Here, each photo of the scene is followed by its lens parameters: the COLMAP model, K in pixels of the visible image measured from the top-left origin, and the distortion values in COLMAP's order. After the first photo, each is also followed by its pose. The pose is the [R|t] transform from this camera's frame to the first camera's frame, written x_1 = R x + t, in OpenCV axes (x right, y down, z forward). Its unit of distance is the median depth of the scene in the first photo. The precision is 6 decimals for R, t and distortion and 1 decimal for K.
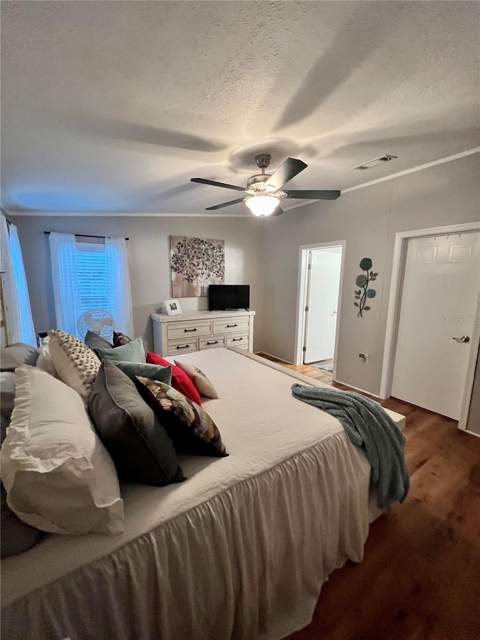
lens RADIAL K [[255.1, 0, 243.5], [0, 255.1, 321.1], [0, 0, 1]] dist [-0.002073, 0.000584]
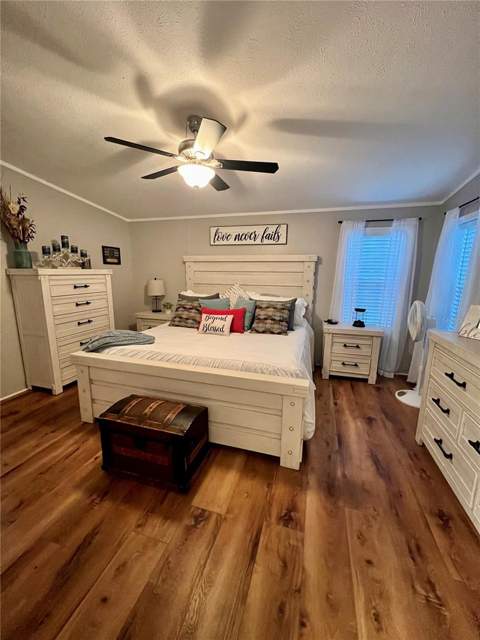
lens RADIAL K [[255.8, 0, 246.0], [0, 255.8, 320.4], [0, 0, 1]] dist [-0.000553, 0.000656]
pose [[-0.769561, 0.101620, -0.630436, 0.298342], [-0.122442, 0.945456, 0.301861, -0.133913], [0.626725, 0.309493, -0.715143, 1.009685]]
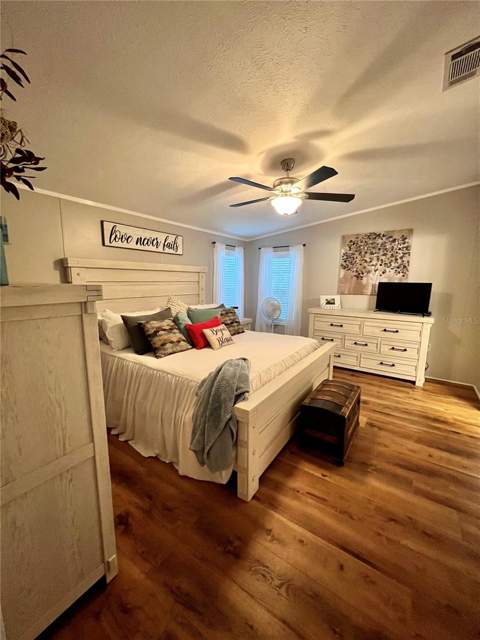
lens RADIAL K [[255.1, 0, 238.2], [0, 255.1, 320.0], [0, 0, 1]] dist [-0.002073, 0.000584]
pose [[0.373594, 0.136655, -0.917471, 0.566081], [-0.155951, 0.984263, 0.083101, -0.008477], [0.914389, 0.112034, 0.389027, 0.222921]]
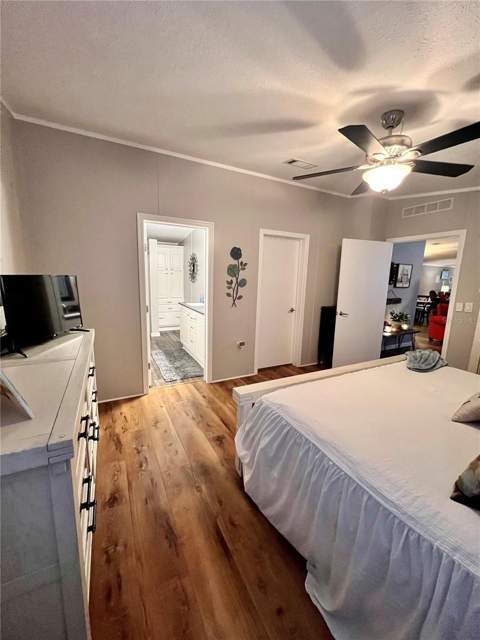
lens RADIAL K [[255.1, 0, 239.2], [0, 255.1, 320.8], [0, 0, 1]] dist [-0.002073, 0.000584]
pose [[0.119980, -0.187140, 0.974979, -0.439282], [0.135414, 0.975979, 0.170668, -0.111647], [-0.983498, 0.111550, 0.142439, 0.723731]]
